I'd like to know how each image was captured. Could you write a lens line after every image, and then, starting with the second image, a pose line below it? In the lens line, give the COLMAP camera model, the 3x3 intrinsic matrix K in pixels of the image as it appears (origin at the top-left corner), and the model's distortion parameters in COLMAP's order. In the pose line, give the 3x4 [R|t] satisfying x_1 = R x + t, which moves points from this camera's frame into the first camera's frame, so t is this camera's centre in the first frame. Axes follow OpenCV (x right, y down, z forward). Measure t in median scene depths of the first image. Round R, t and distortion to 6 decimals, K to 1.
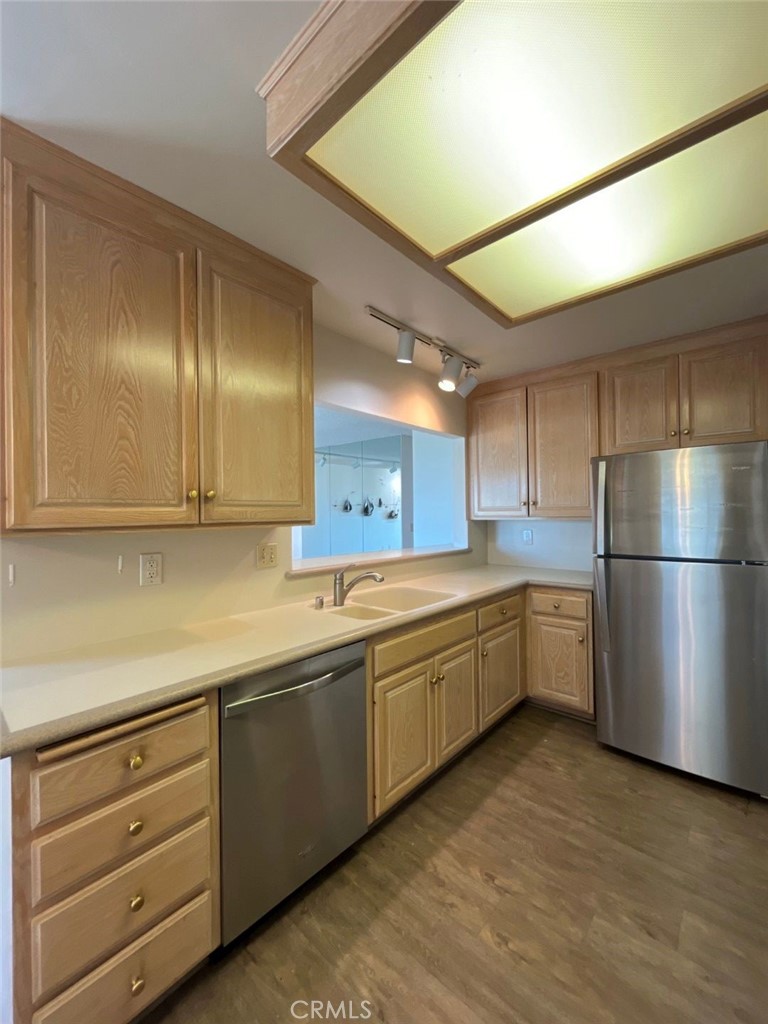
lens RADIAL K [[412.1, 0, 384.2], [0, 412.1, 511.2], [0, 0, 1]] dist [-0.001583, 0.000396]
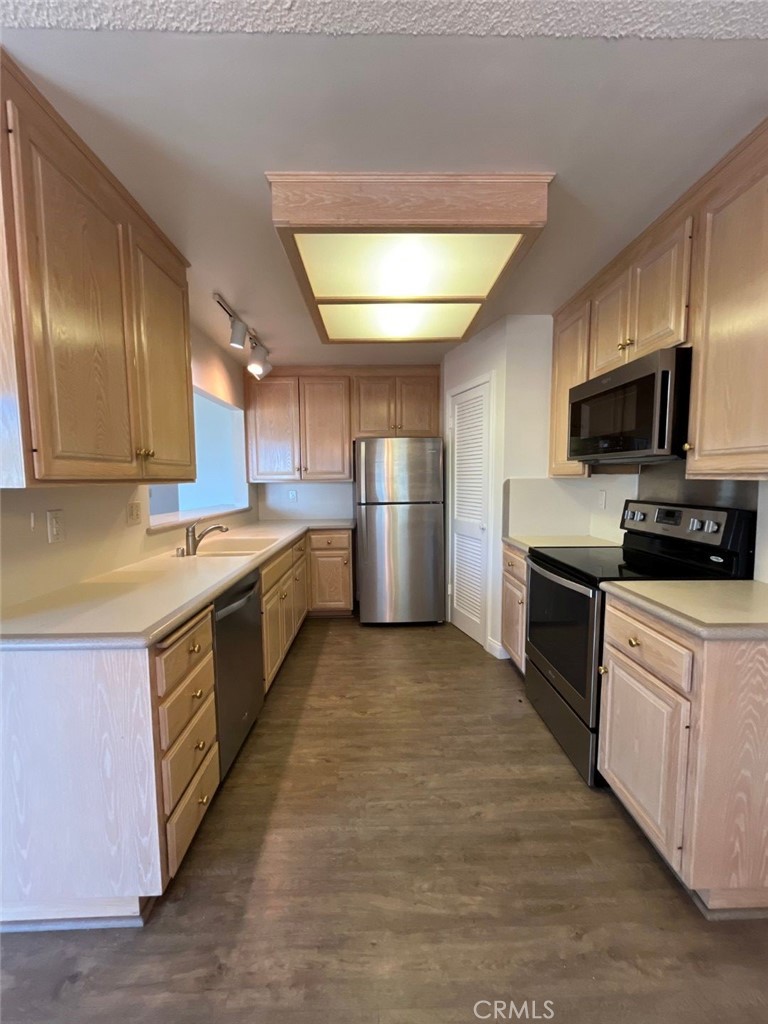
lens RADIAL K [[412.1, 0, 384.2], [0, 412.1, 511.2], [0, 0, 1]] dist [-0.001583, 0.000396]
pose [[0.731887, -0.048910, 0.679669, -0.526633], [-0.002613, 0.997212, 0.074575, 0.023514], [-0.681421, -0.056356, 0.729719, -0.203110]]
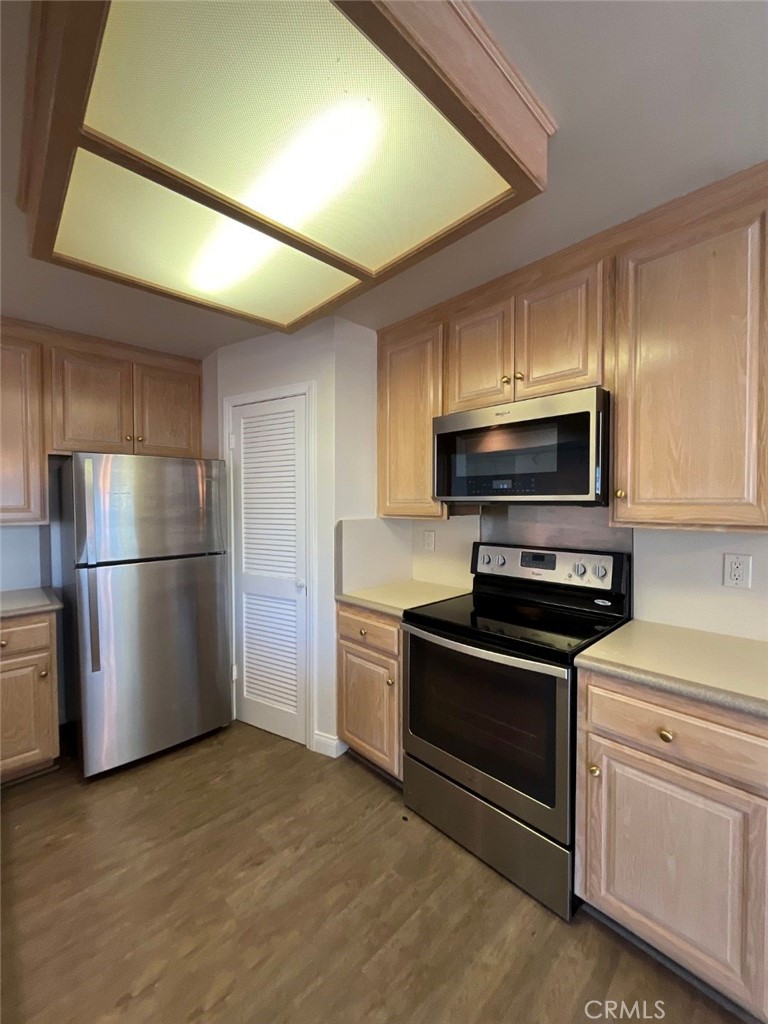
lens RADIAL K [[412.1, 0, 384.2], [0, 412.1, 511.2], [0, 0, 1]] dist [-0.001583, 0.000396]
pose [[0.077869, -0.008351, 0.996929, -0.344103], [0.001242, 0.999965, 0.008280, -0.016661], [-0.996963, 0.000594, 0.077876, 0.346478]]
